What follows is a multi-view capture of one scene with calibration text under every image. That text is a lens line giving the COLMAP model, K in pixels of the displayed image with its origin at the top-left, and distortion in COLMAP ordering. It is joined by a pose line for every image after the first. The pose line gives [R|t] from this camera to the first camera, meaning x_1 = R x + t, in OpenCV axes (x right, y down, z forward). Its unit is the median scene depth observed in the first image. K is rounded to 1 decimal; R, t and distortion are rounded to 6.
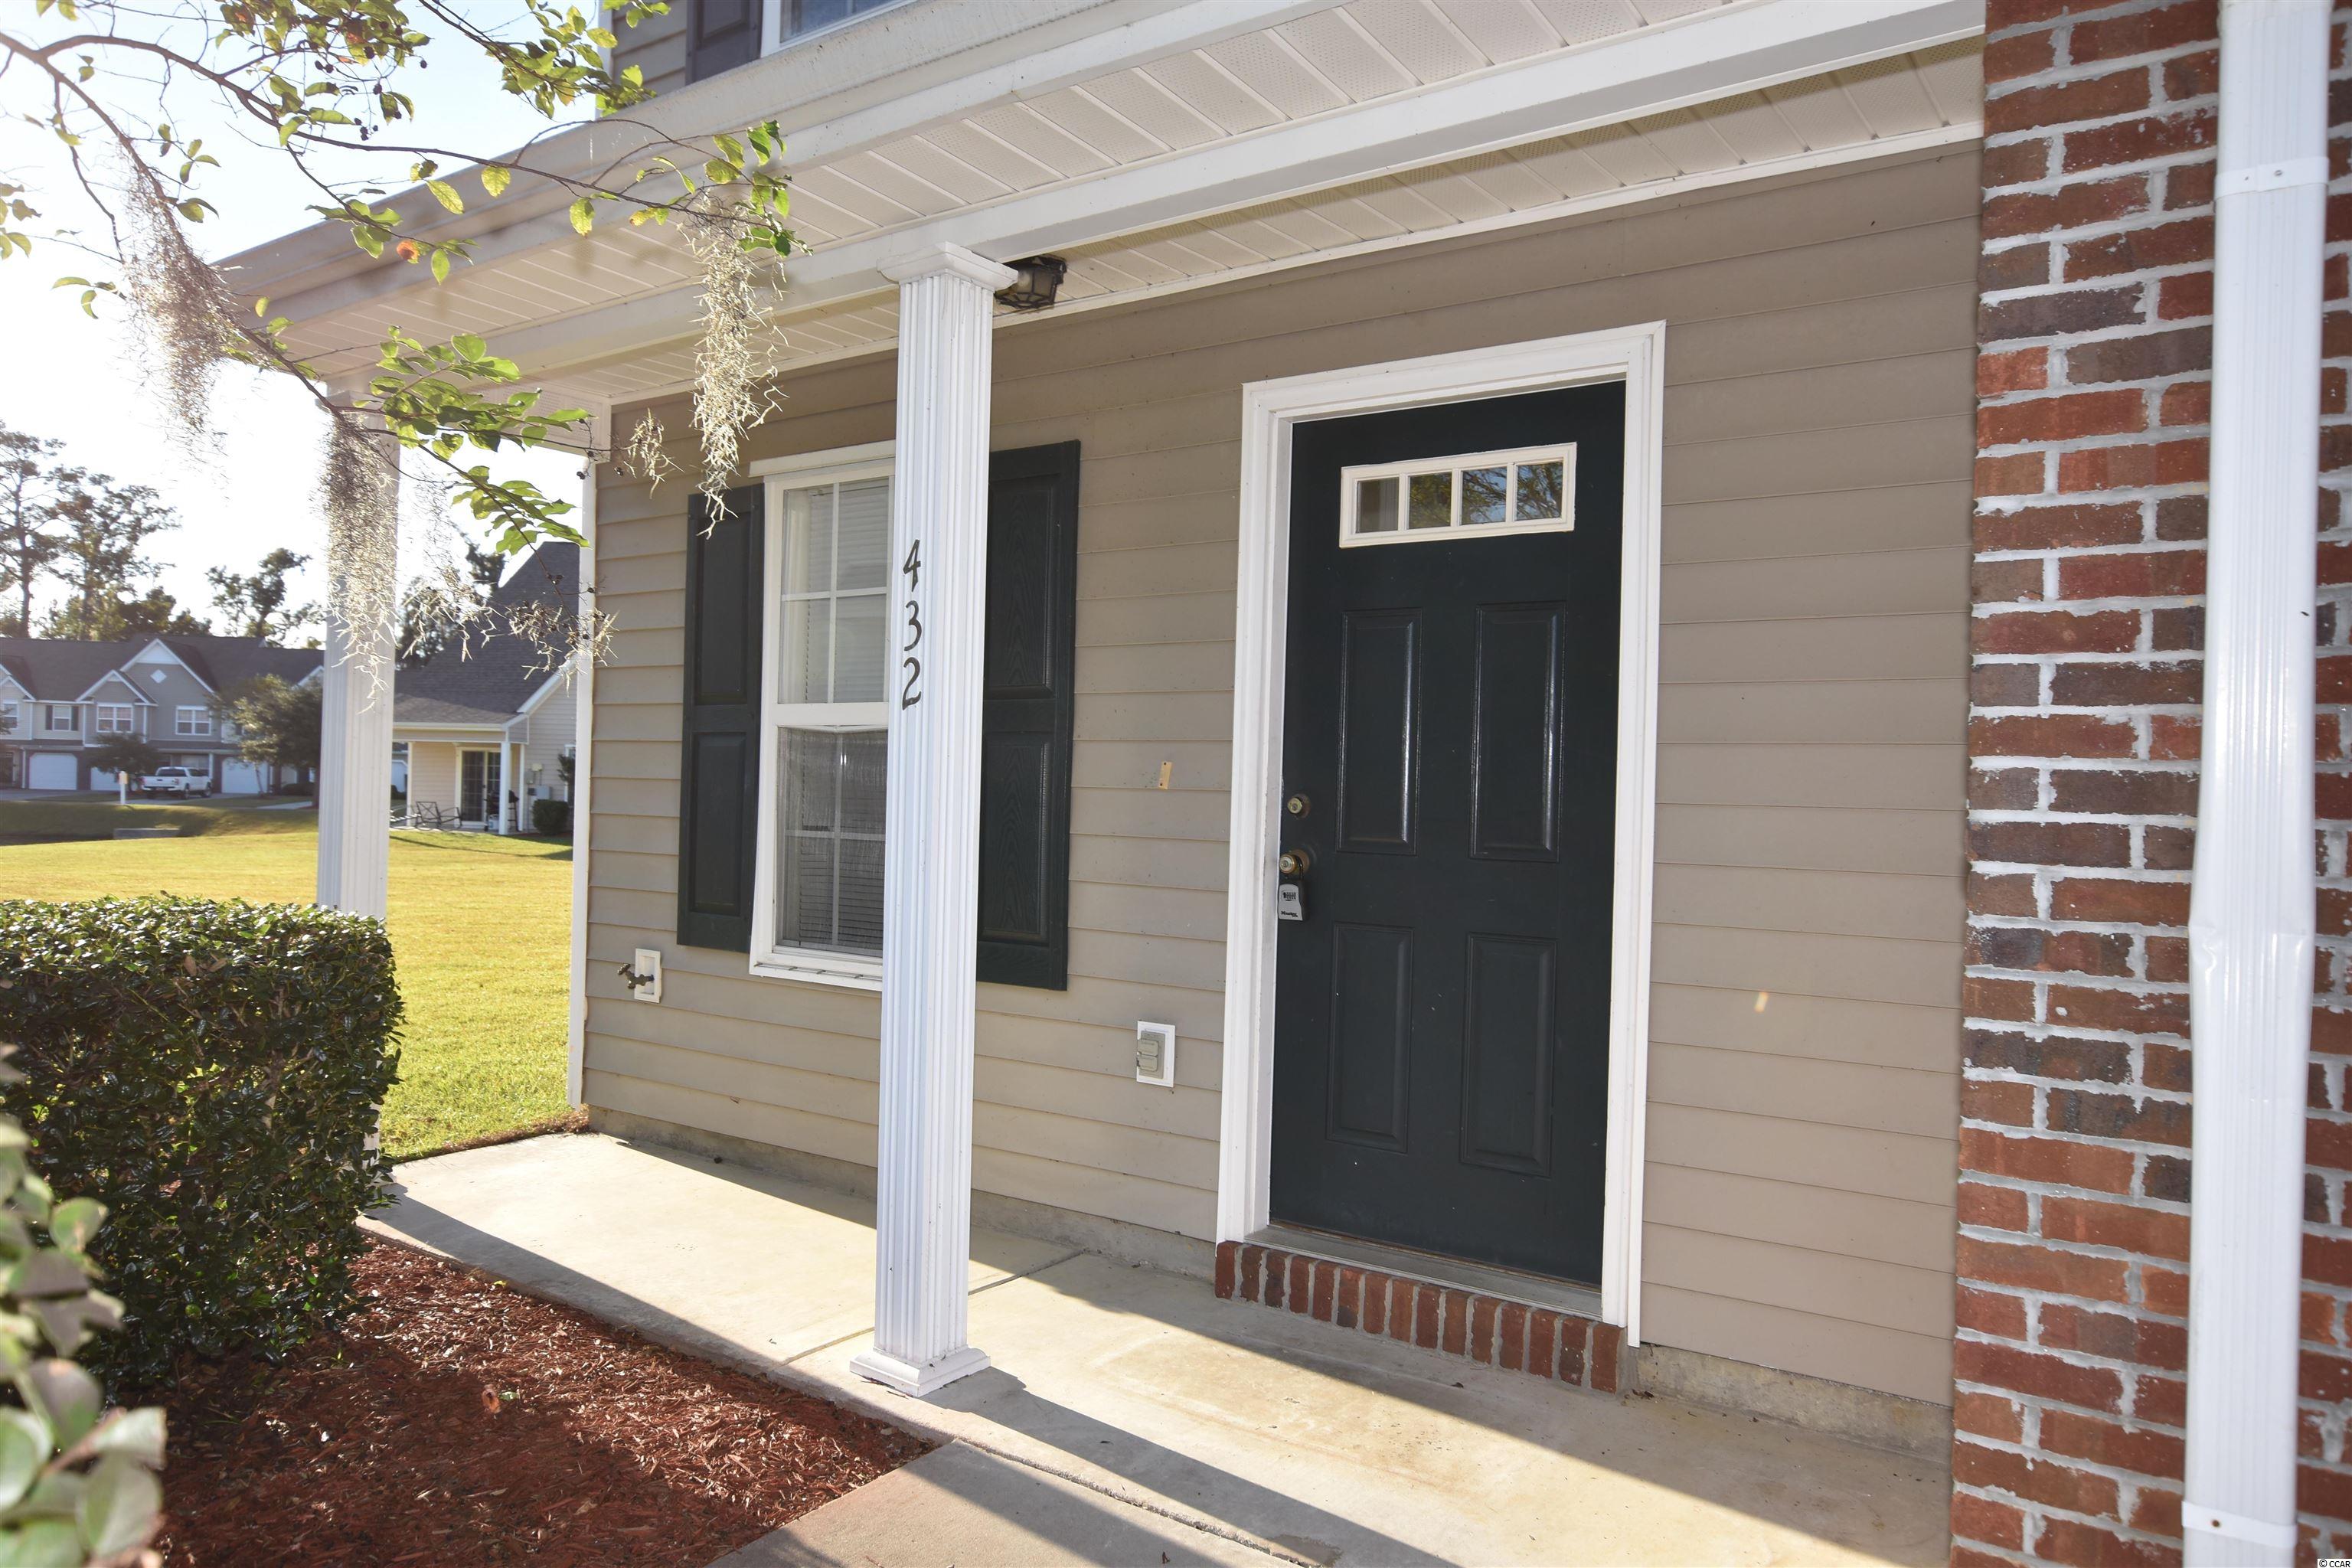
lens RADIAL K [[1517.5, 0, 1172.7], [0, 1517.5, 781.2], [0, 0, 1]] dist [-0.003626, 0.001705]
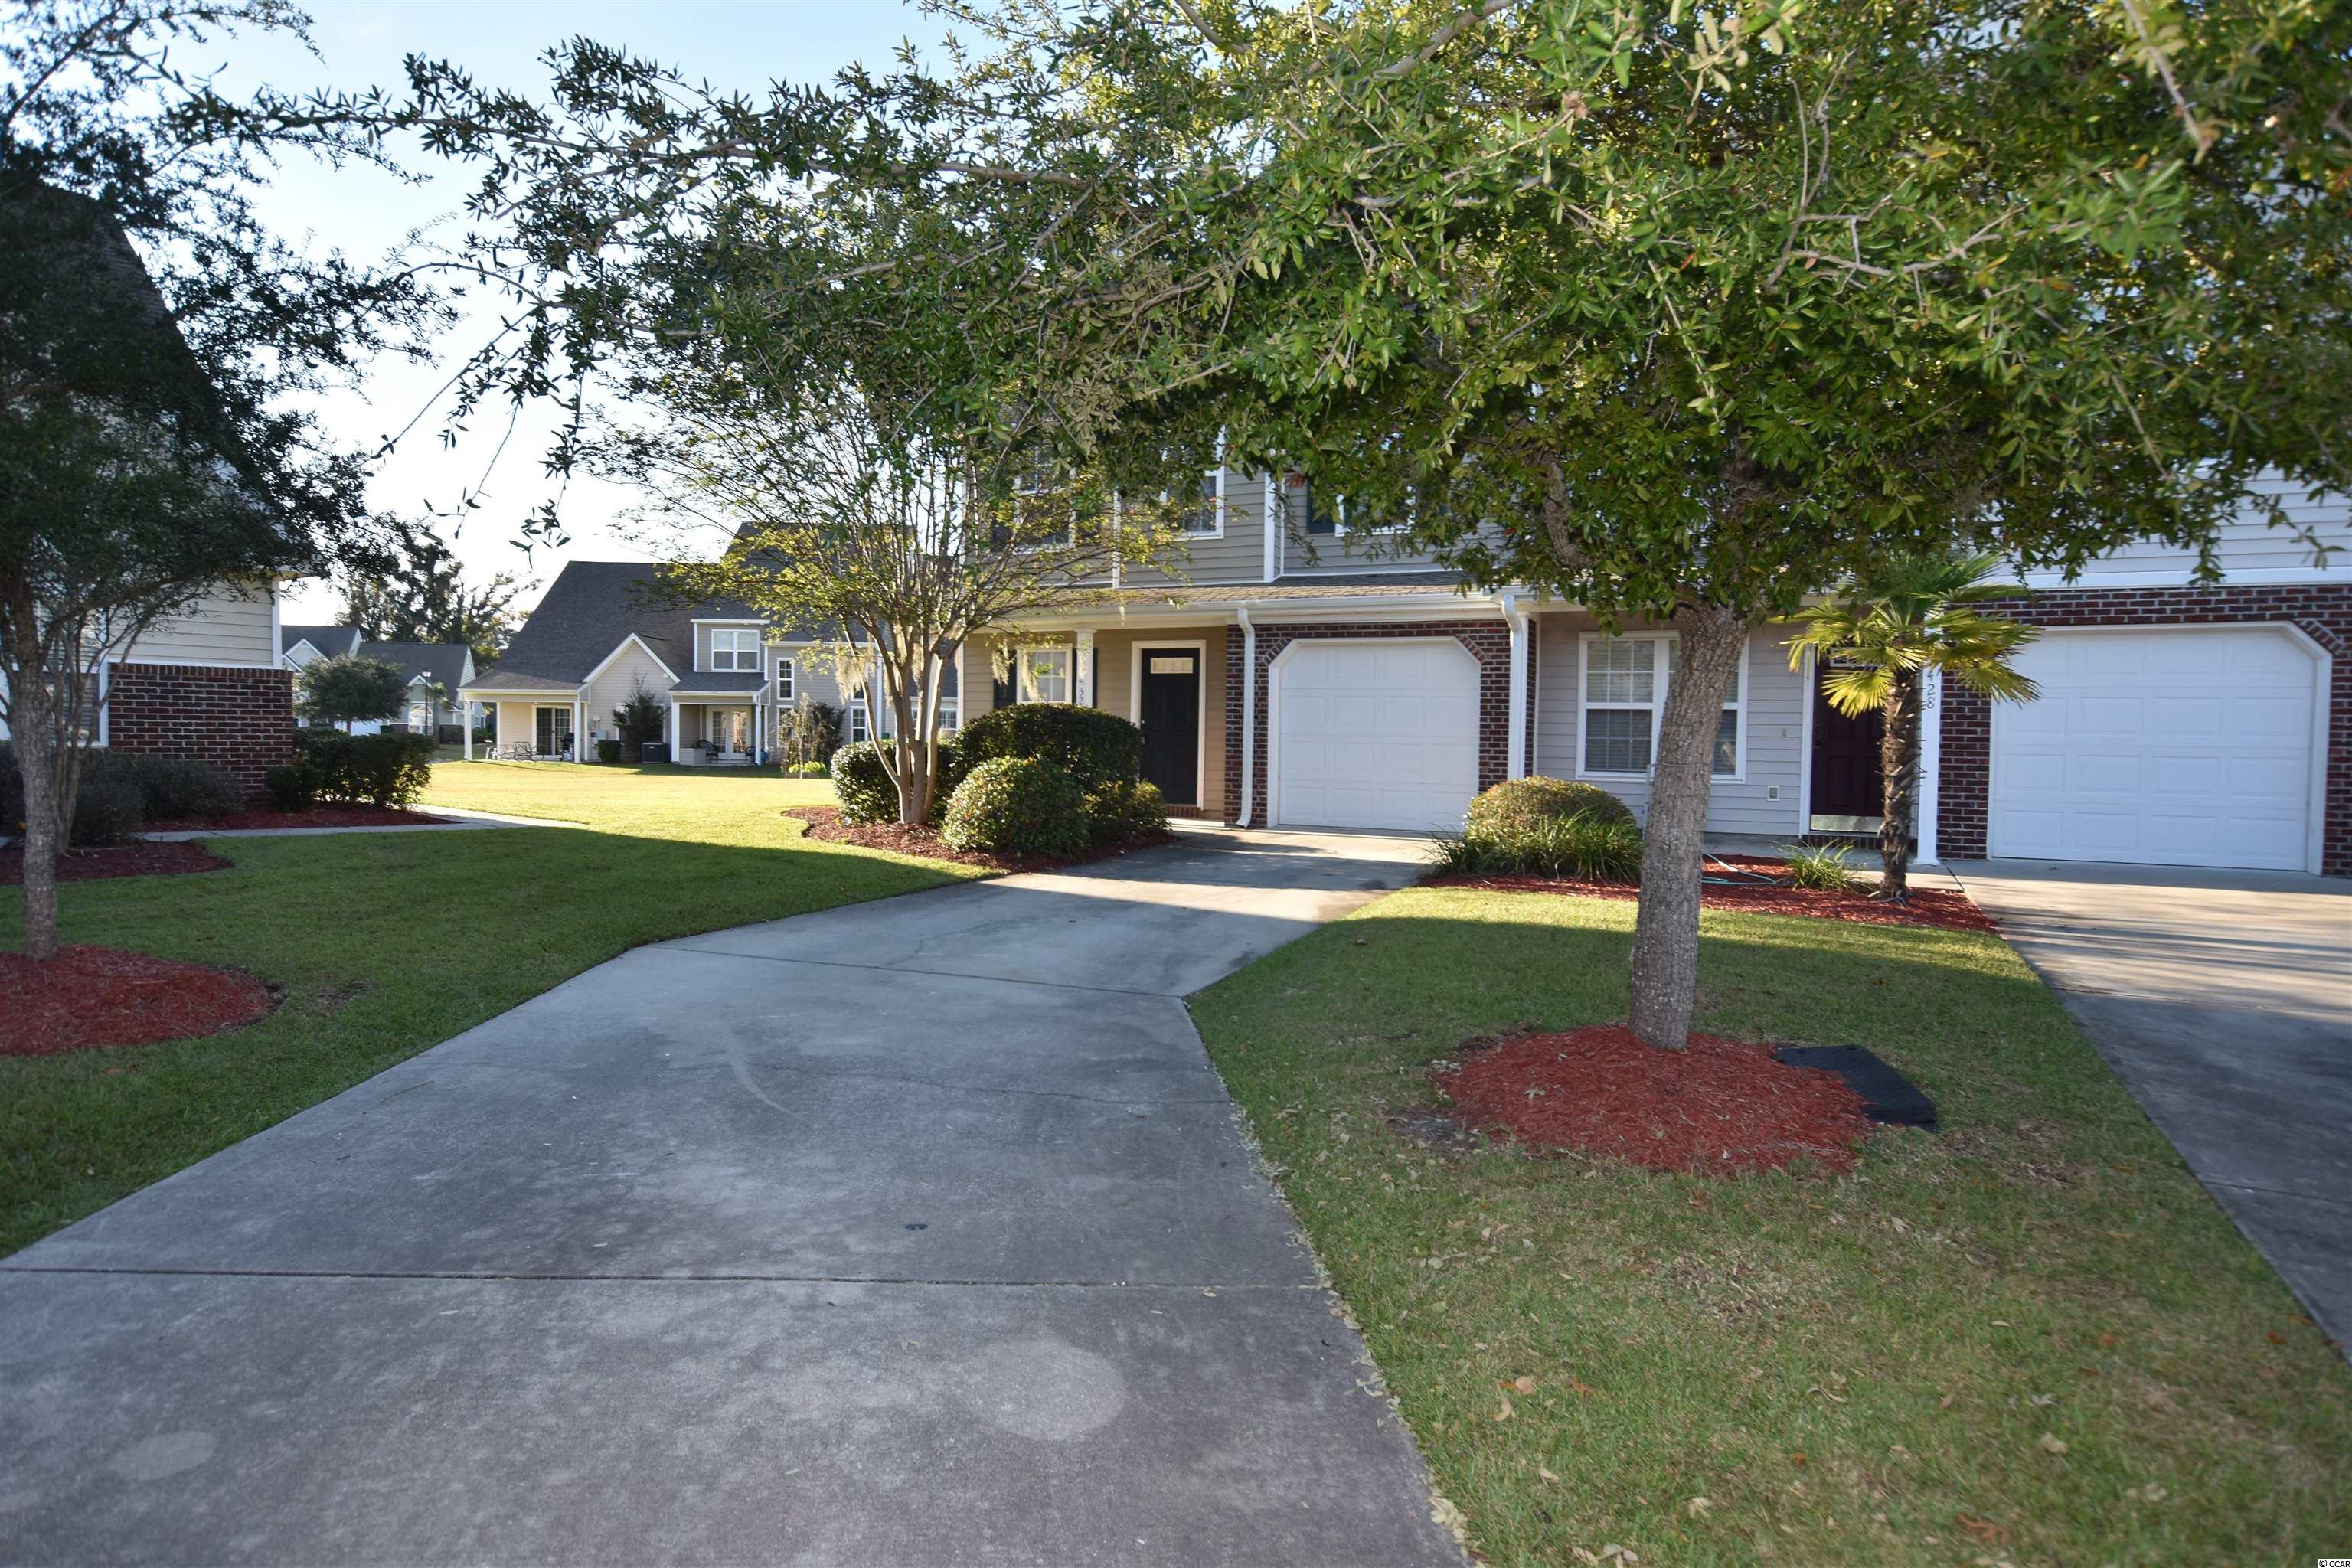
lens RADIAL K [[1283.6, 0, 1156.7], [0, 1283.6, 774.7], [0, 0, 1]] dist [-0.007645, 0.000429]
pose [[0.989037, -0.014437, 0.146959, -0.051886], [0.008869, 0.999220, 0.038473, 0.002556], [-0.147399, -0.036748, 0.988394, -0.334801]]
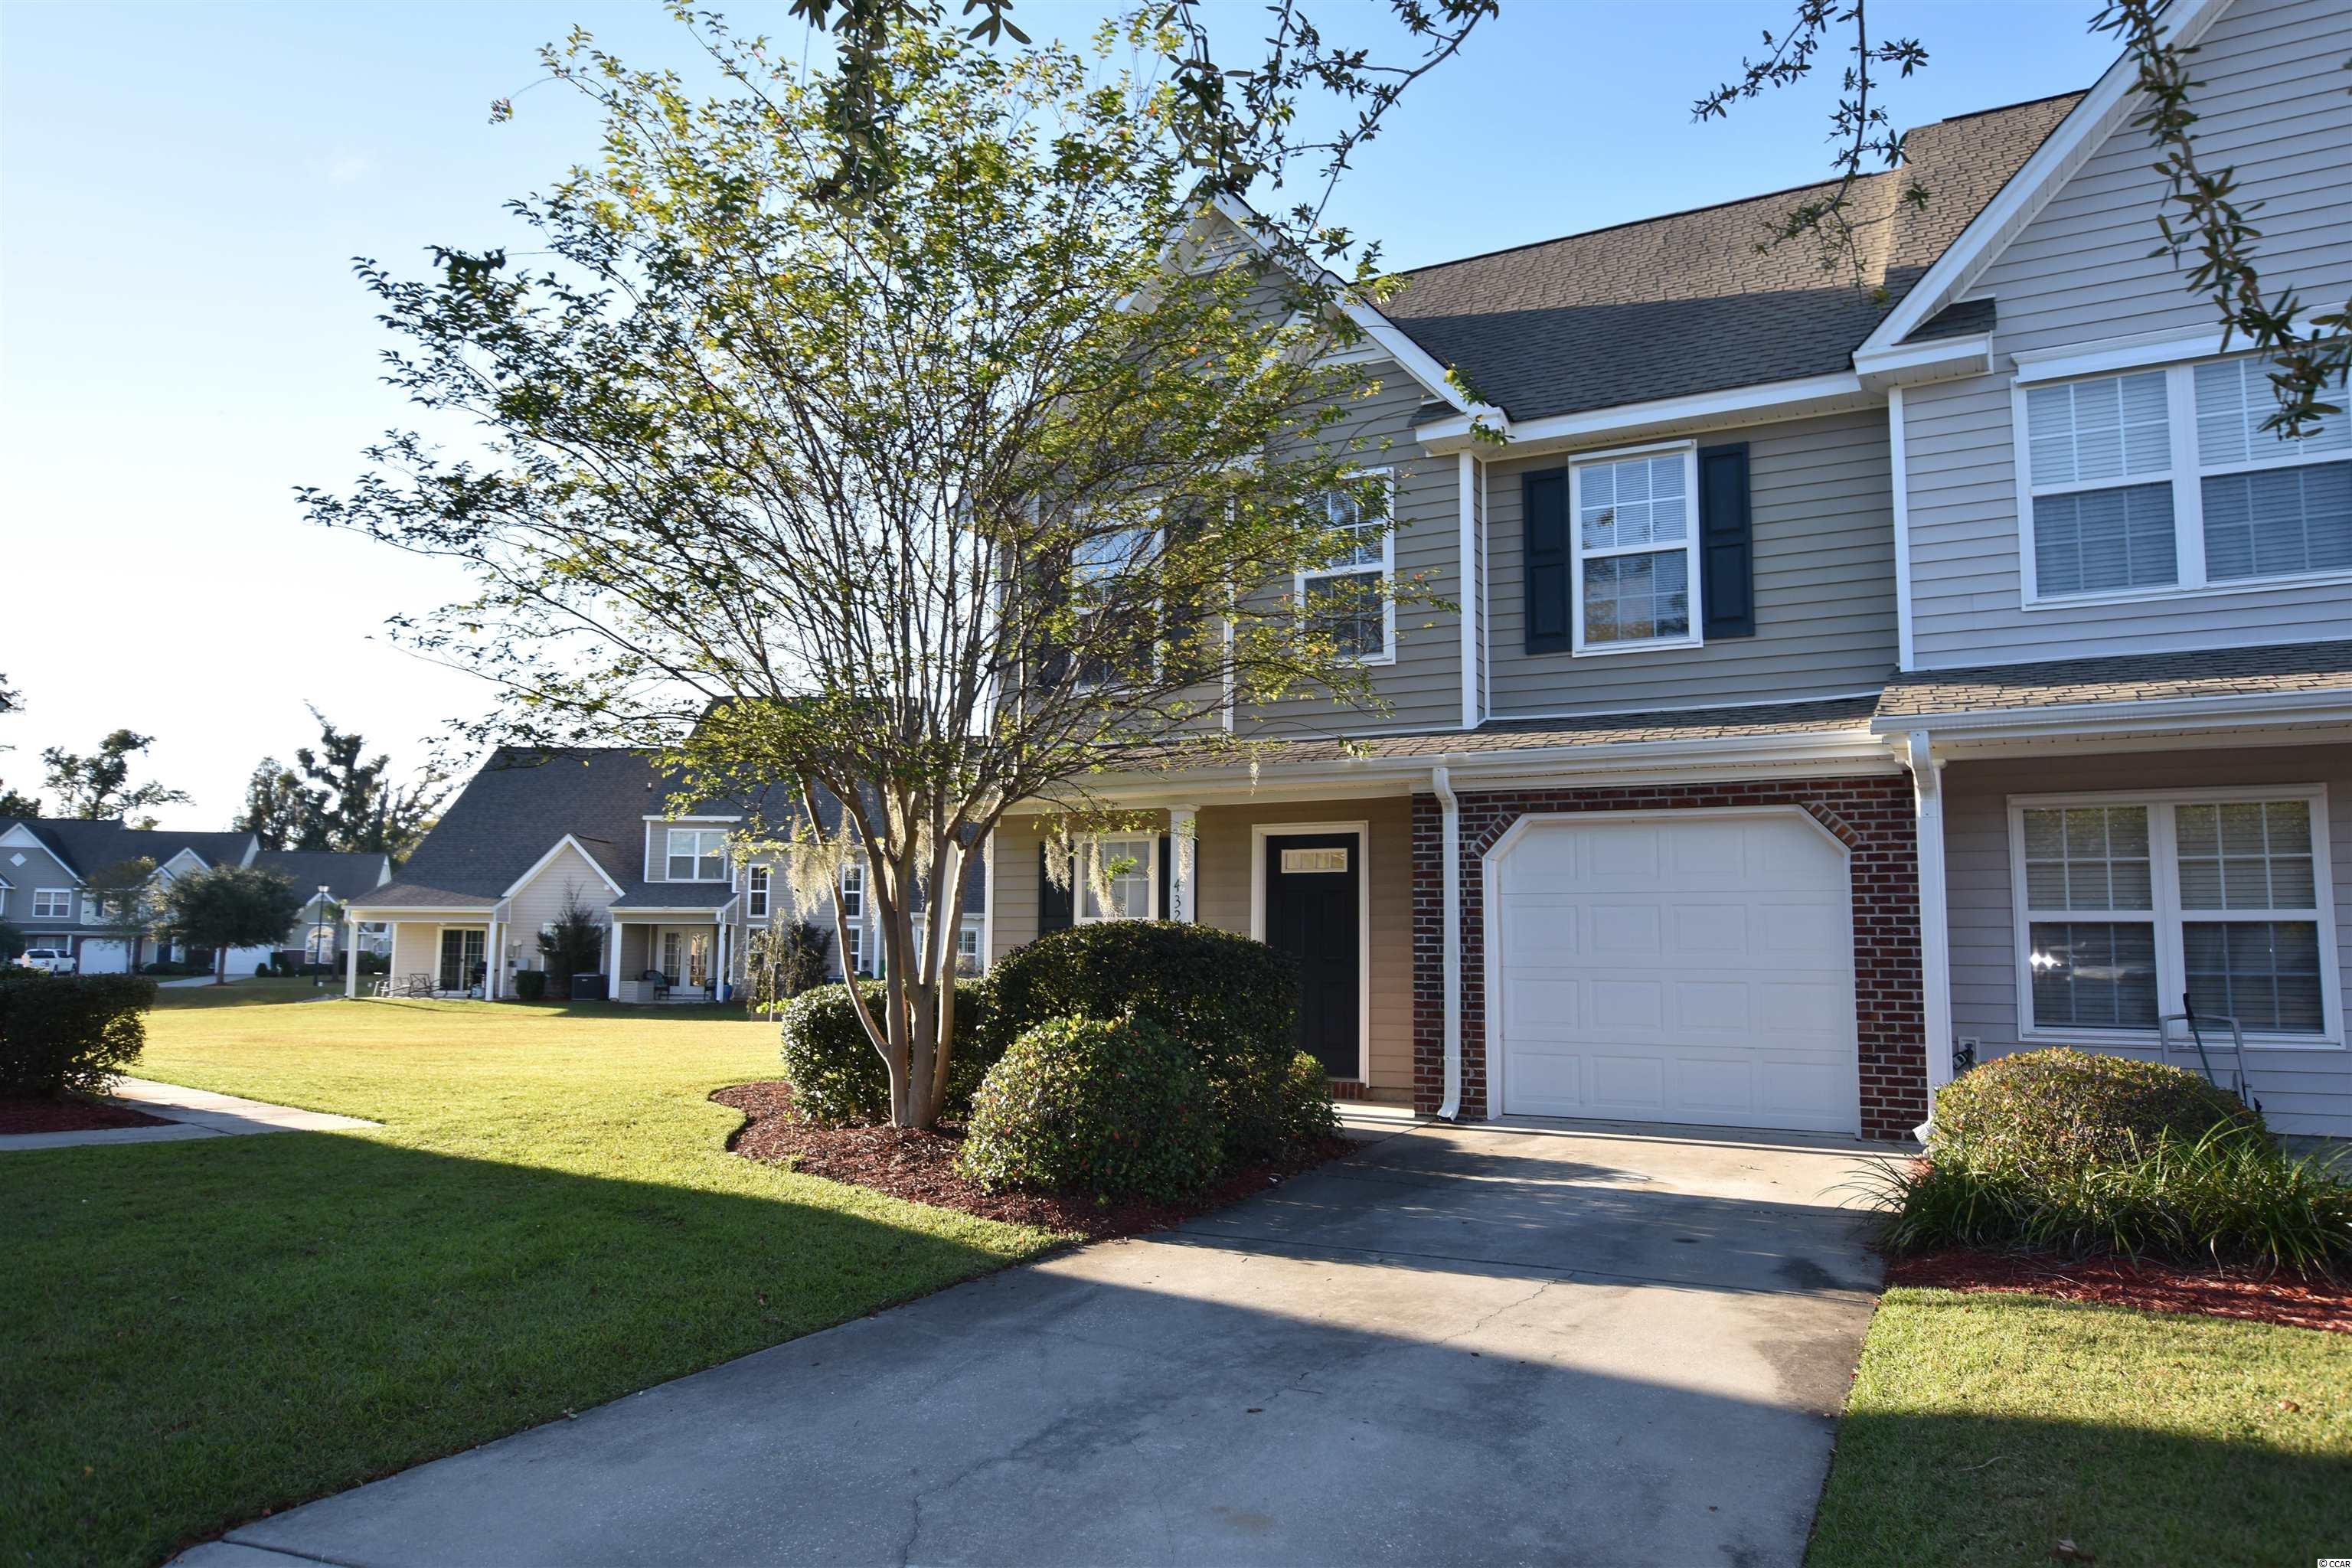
lens RADIAL K [[1517.5, 0, 1176.0], [0, 1517.5, 788.7], [0, 0, 1]] dist [-0.003626, 0.001705]
pose [[0.992080, -0.003446, 0.125563, -0.054612], [0.016391, 0.994628, -0.102213, 0.000416], [-0.124536, 0.103461, 0.986806, -0.233509]]
